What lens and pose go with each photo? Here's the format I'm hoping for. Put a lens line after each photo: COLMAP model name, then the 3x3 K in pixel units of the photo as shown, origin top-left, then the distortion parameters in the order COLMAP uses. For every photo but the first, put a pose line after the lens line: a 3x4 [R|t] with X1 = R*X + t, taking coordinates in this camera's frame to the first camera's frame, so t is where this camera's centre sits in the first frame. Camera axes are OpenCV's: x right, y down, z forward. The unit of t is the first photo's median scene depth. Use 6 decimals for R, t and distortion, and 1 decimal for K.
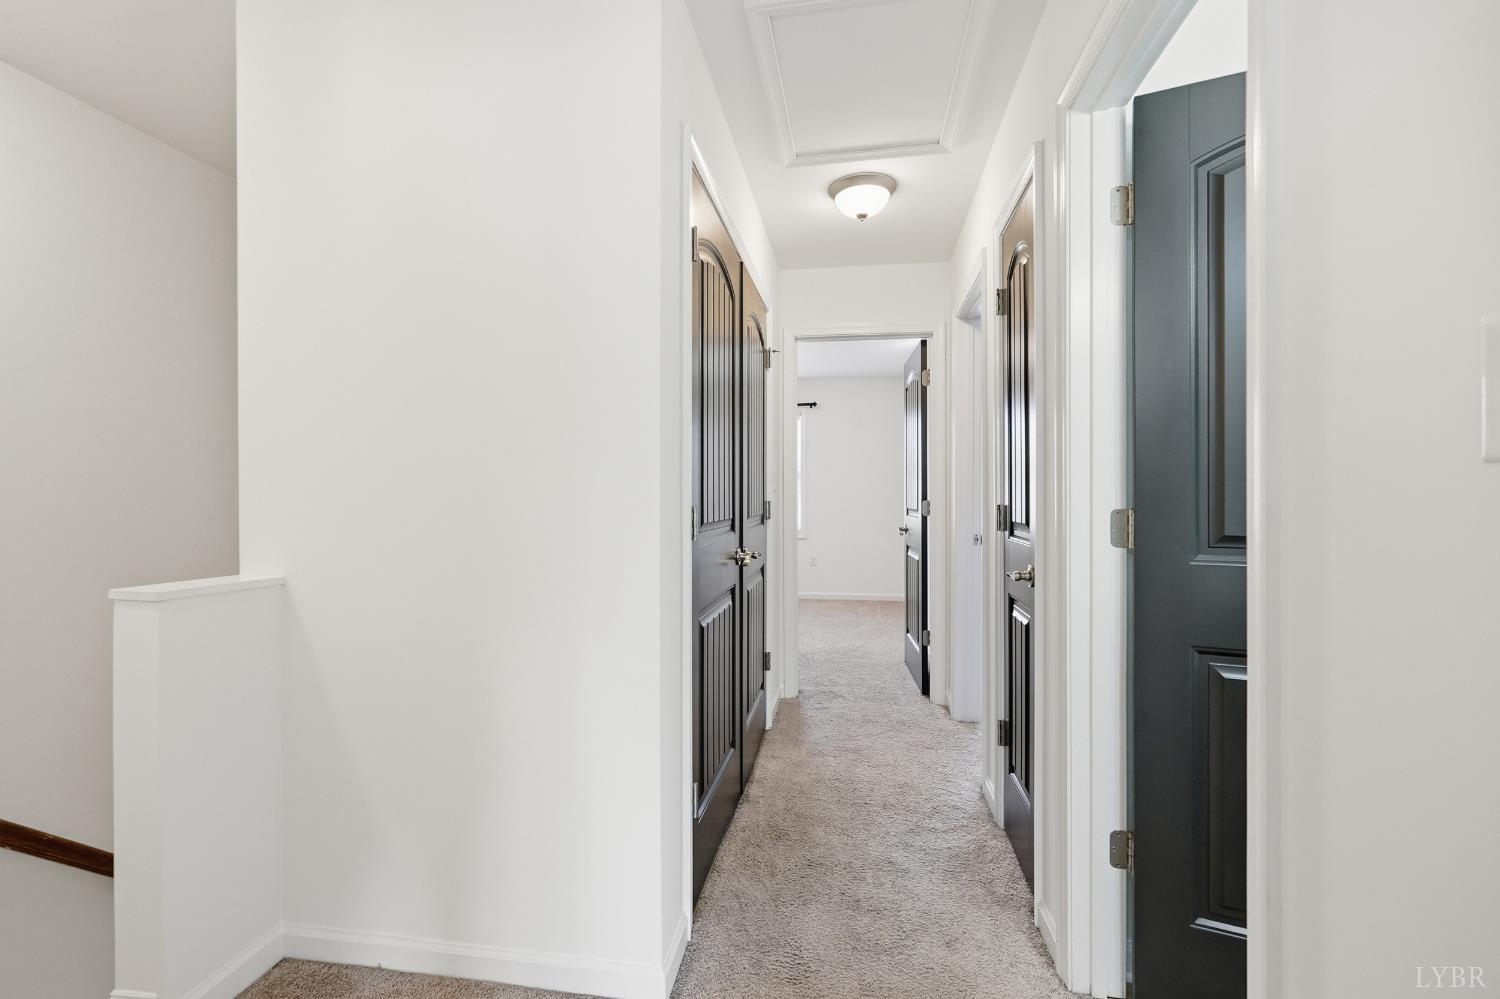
lens RADIAL K [[664.5, 0, 750.0], [0, 664.5, 499.5], [0, 0, 1]] dist [-0.000005, -0.000128]
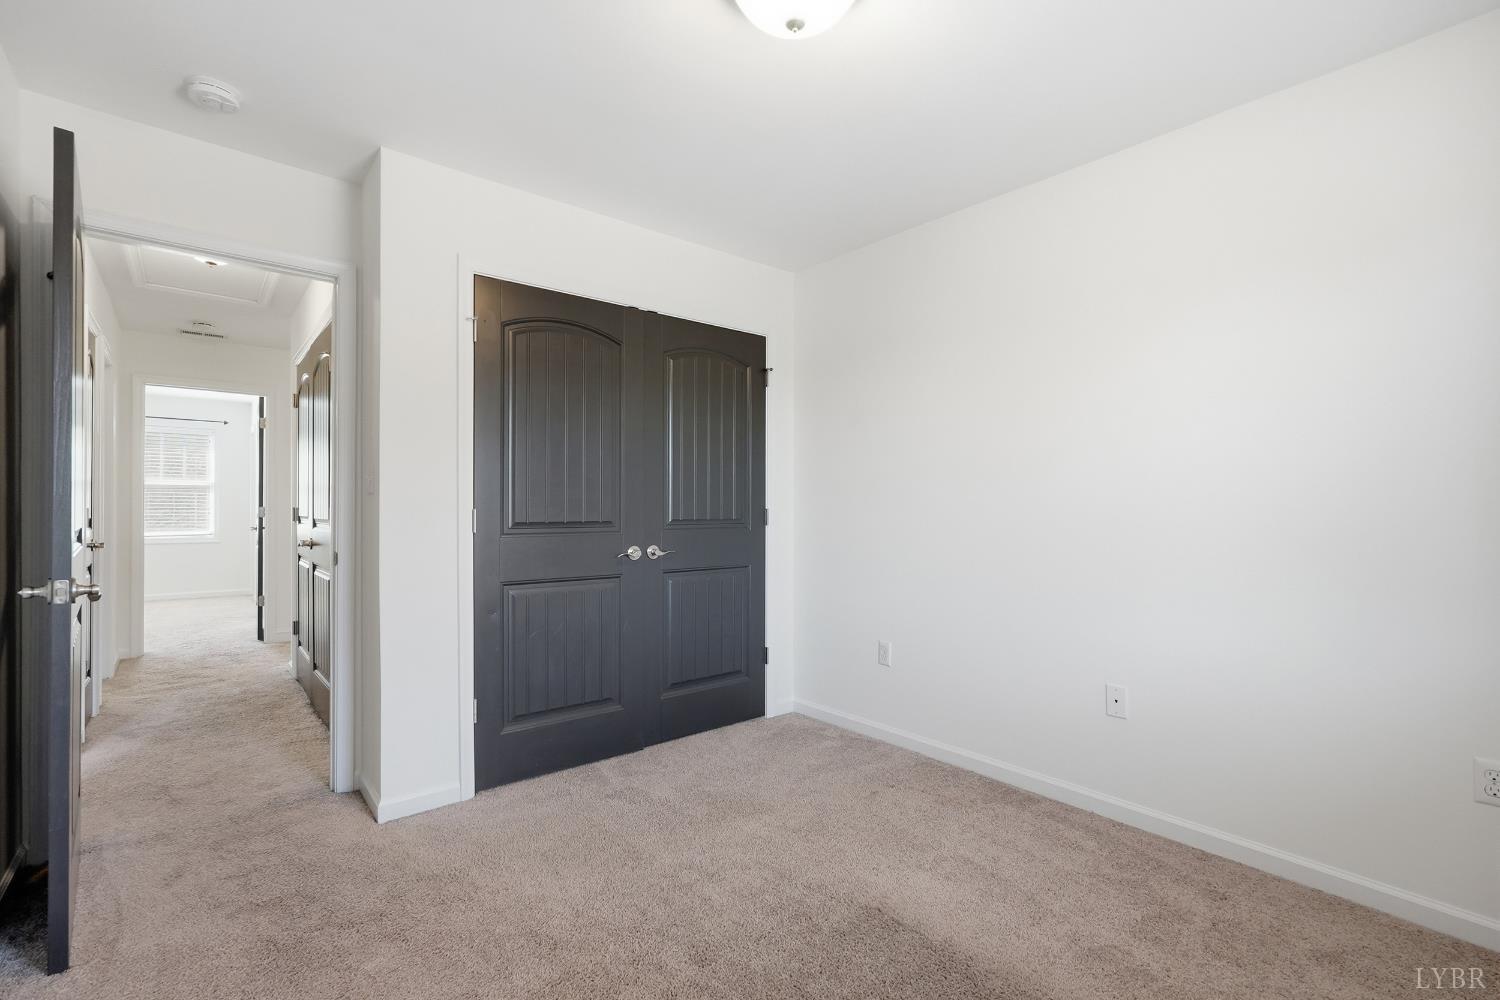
lens RADIAL K [[664.5, 0, 750.0], [0, 664.5, 500.0], [0, 0, 1]] dist [-0.000005, -0.000128]
pose [[0.662991, 0.020555, 0.748345, -0.144974], [-0.011836, 0.999786, -0.016975, -0.001049], [-0.748534, 0.002396, 0.663092, -0.938081]]
